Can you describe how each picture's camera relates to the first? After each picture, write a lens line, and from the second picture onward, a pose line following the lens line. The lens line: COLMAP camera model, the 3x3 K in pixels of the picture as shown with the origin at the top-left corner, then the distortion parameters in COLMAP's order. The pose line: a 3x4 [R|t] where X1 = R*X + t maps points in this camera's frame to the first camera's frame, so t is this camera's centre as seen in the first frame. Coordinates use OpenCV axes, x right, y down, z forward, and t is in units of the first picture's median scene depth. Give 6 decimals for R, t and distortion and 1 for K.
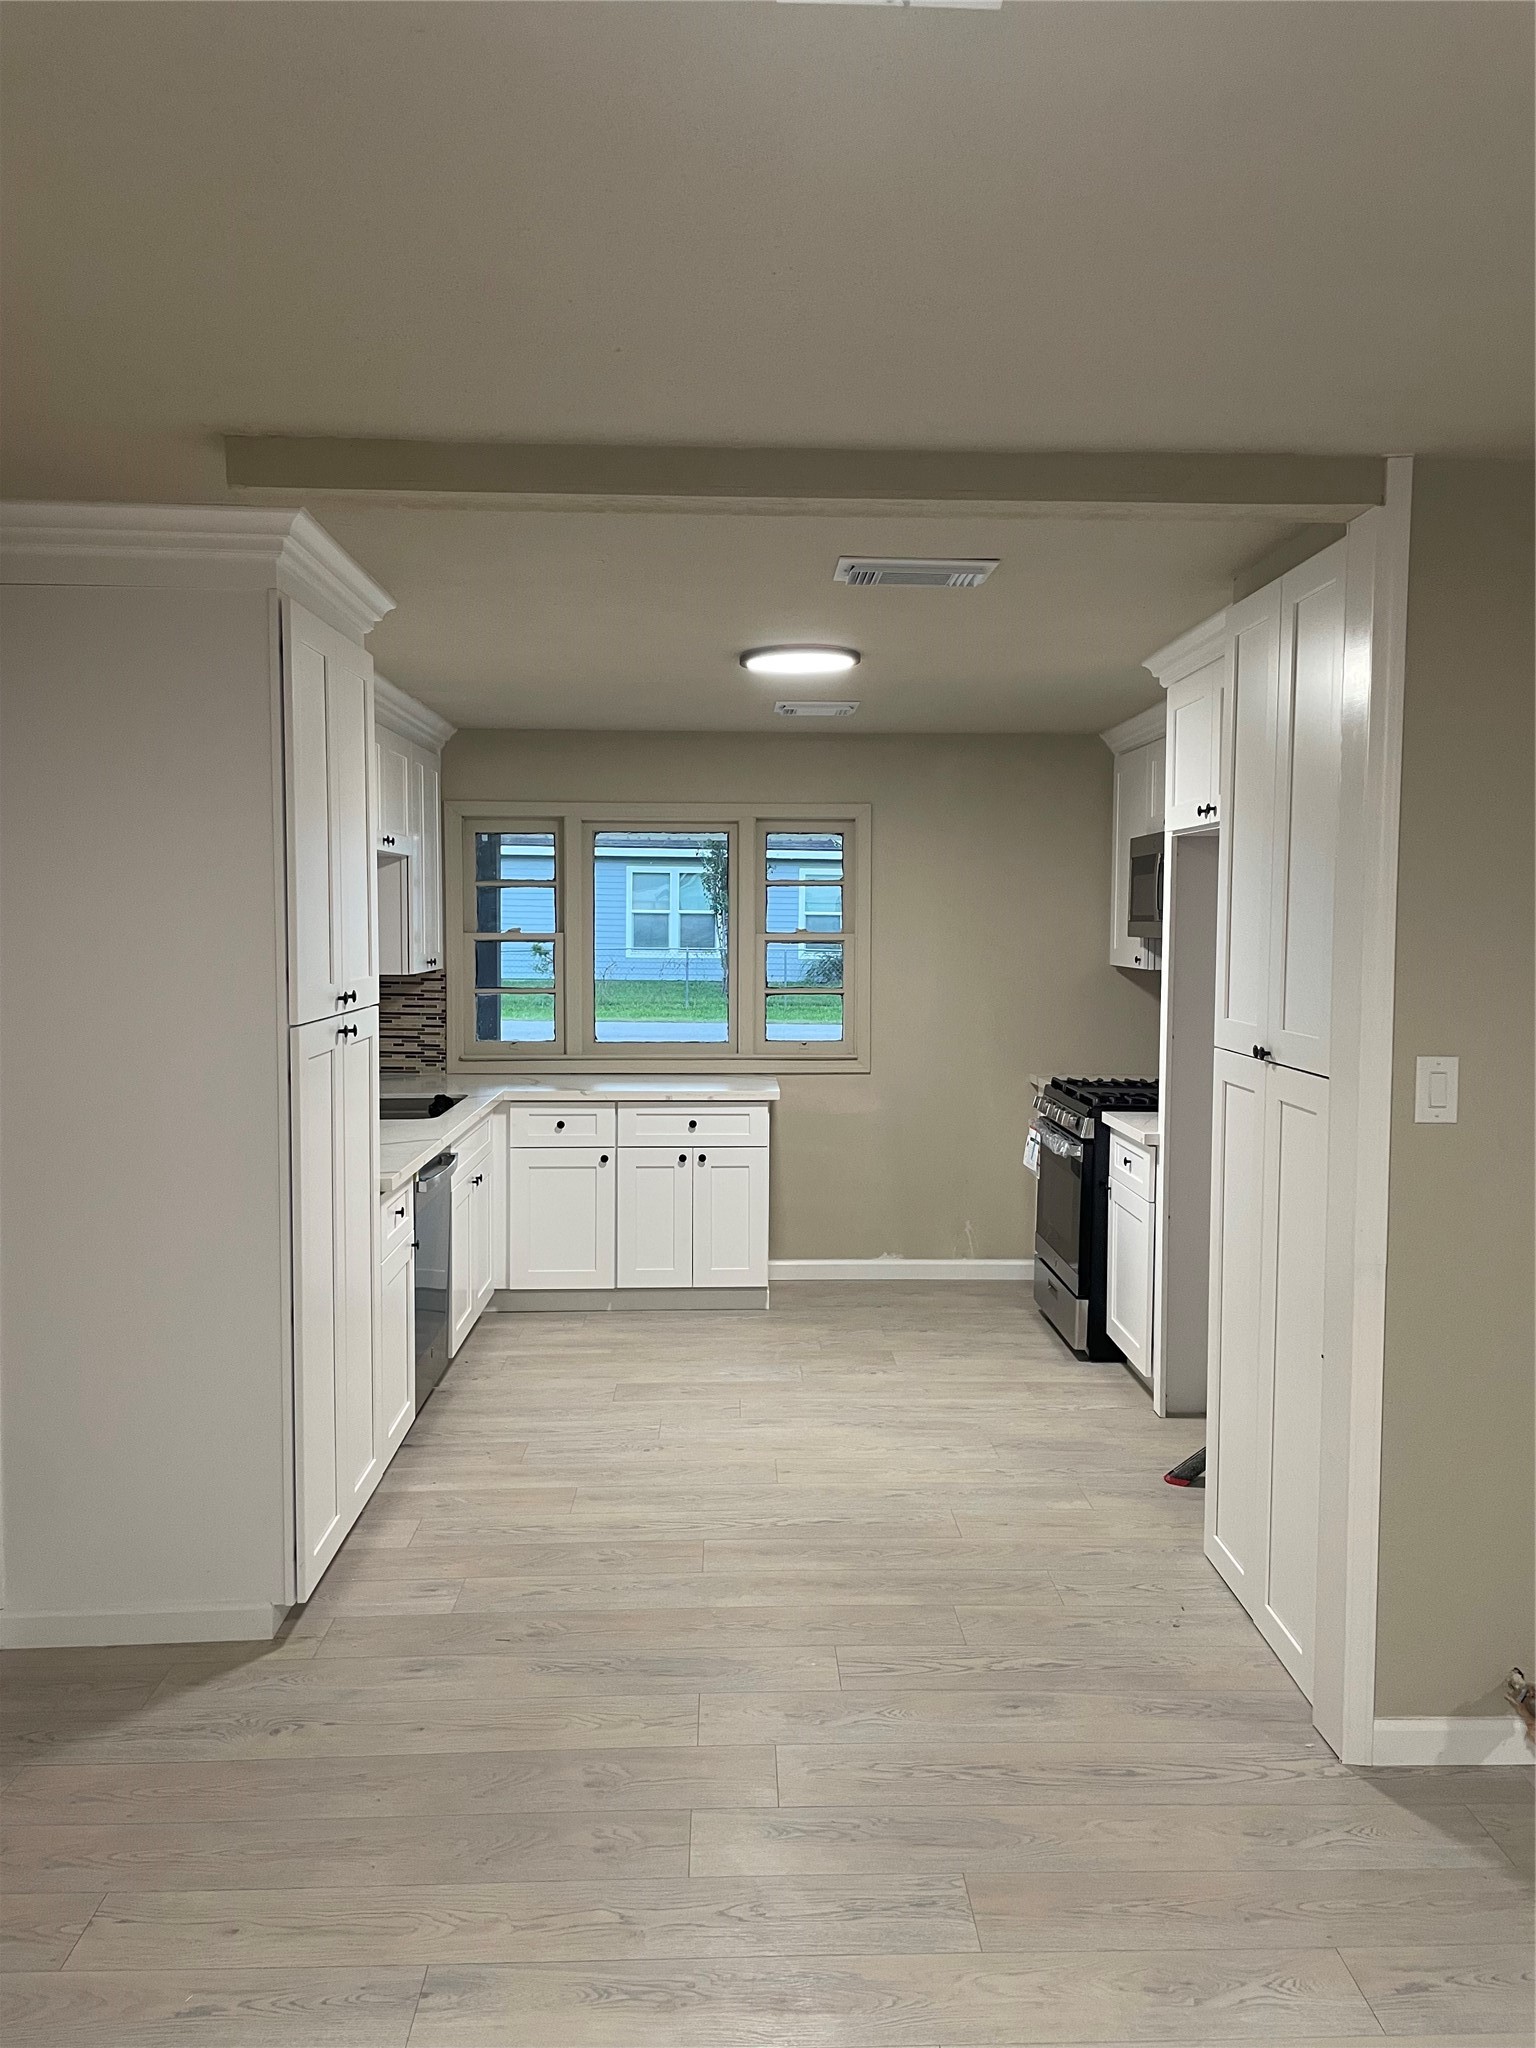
lens RADIAL K [[1562.6, 0, 772.3], [0, 1562.6, 1026.4], [0, 0, 1]] dist [0.009210, -0.003809]
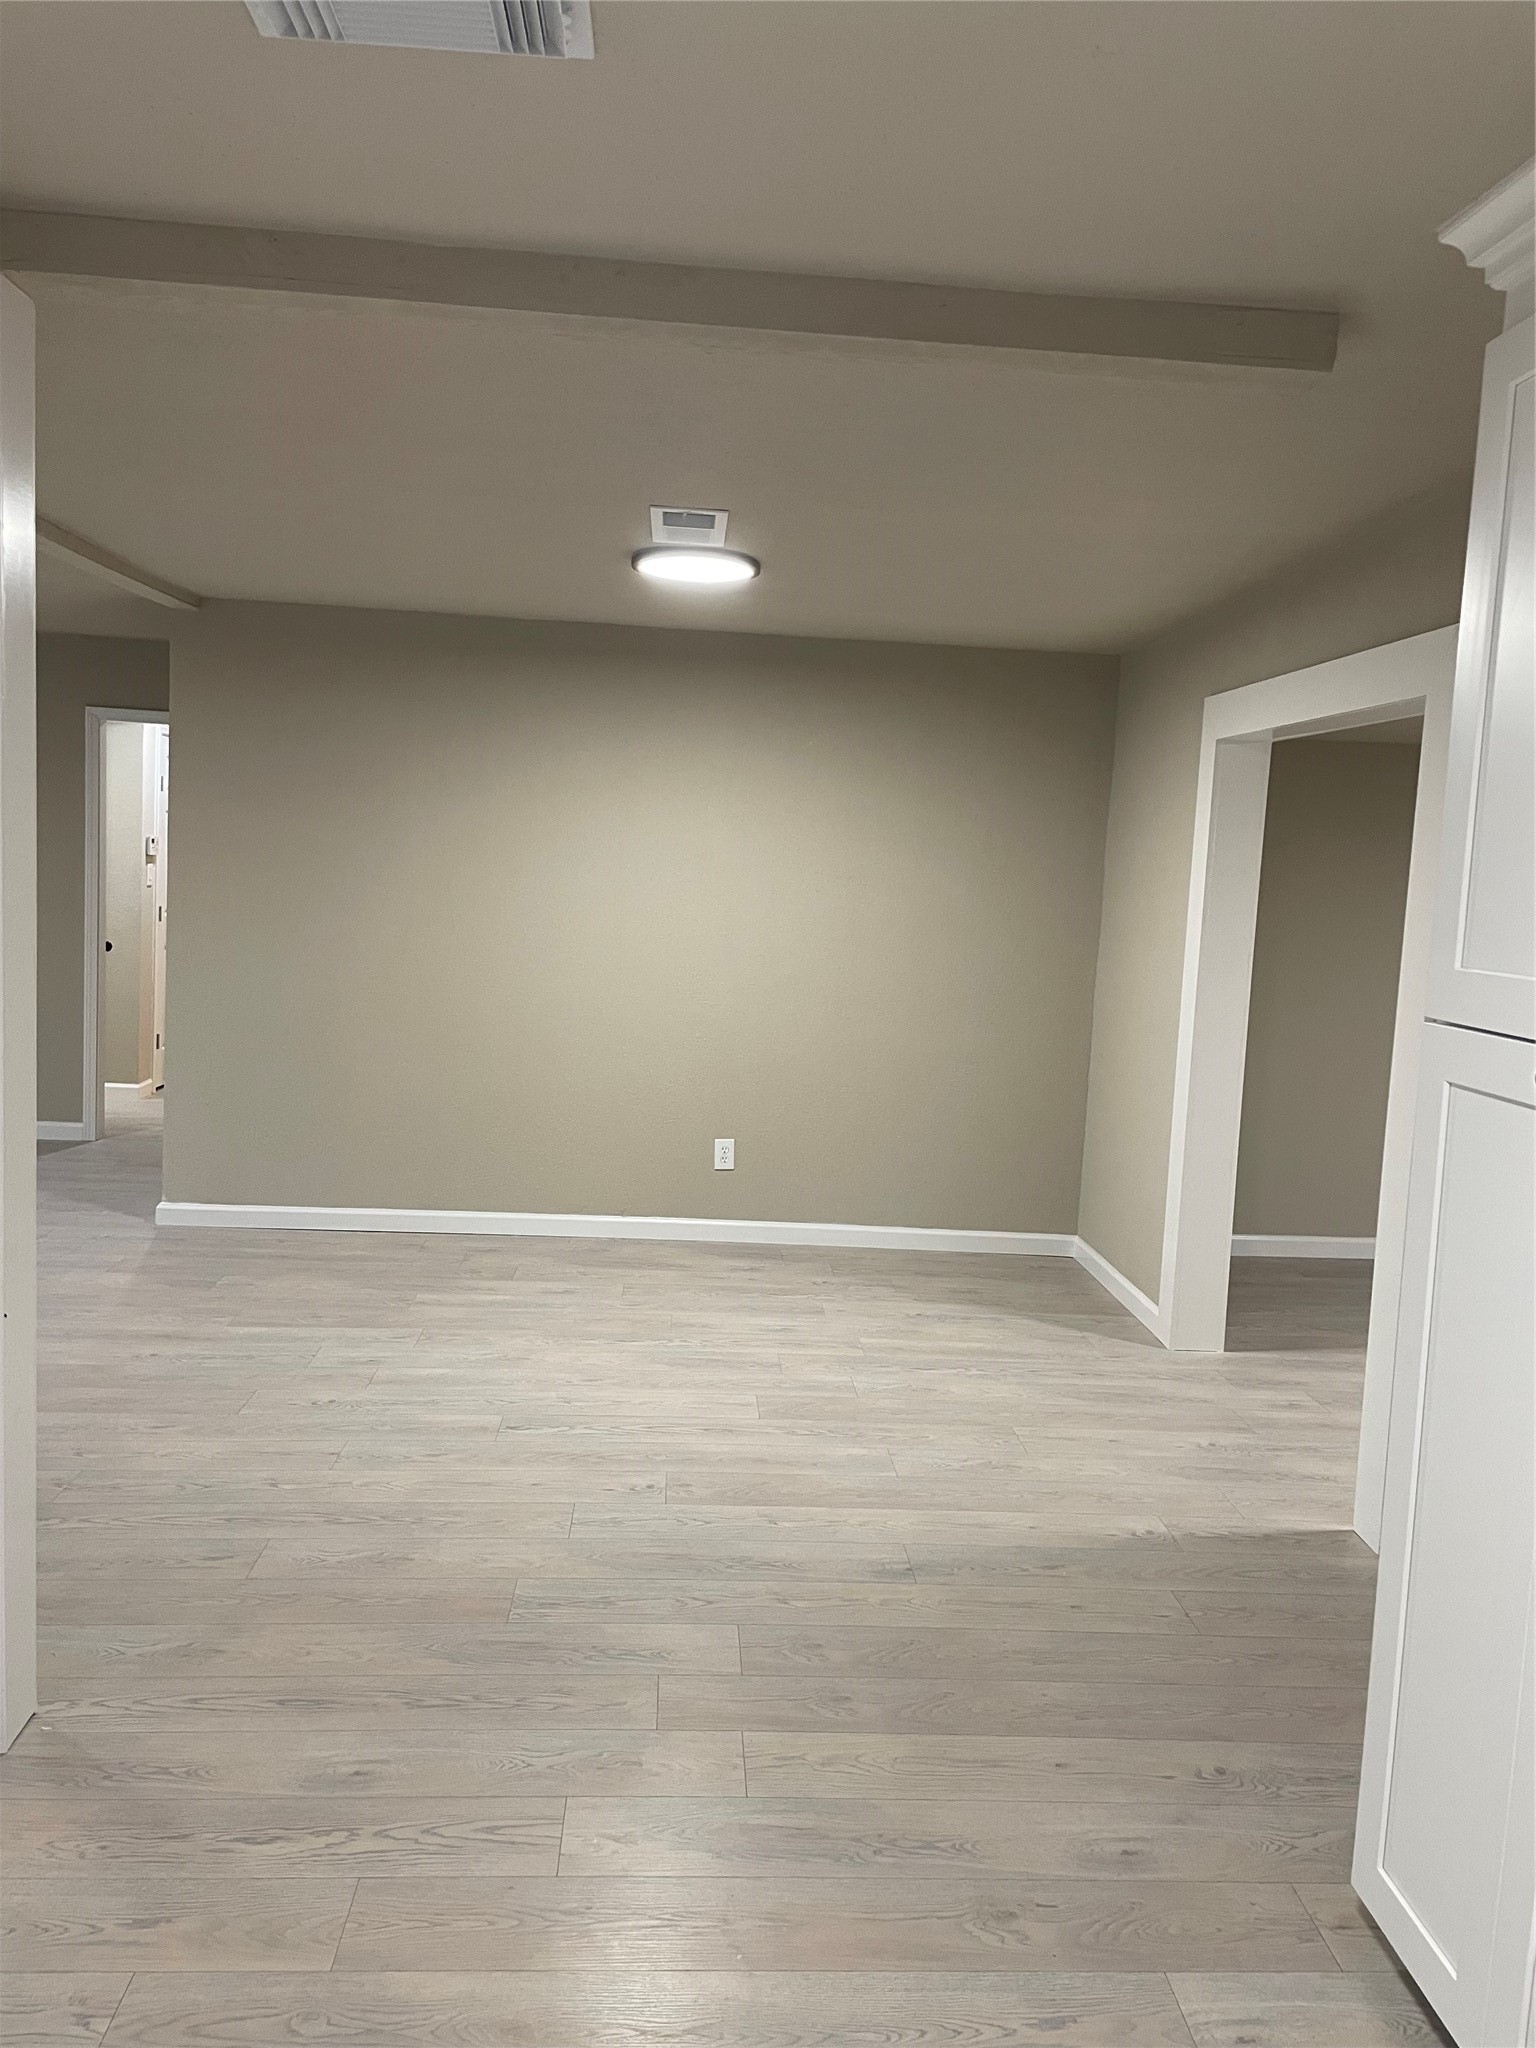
lens RADIAL K [[1562.6, 0, 770.1], [0, 1562.6, 1017.7], [0, 0, 1]] dist [0.009210, -0.003809]
pose [[-0.997972, -0.054160, -0.033453, -0.011216], [-0.059158, 0.983119, 0.173137, -0.112172], [0.023512, 0.174765, -0.984329, 1.879502]]
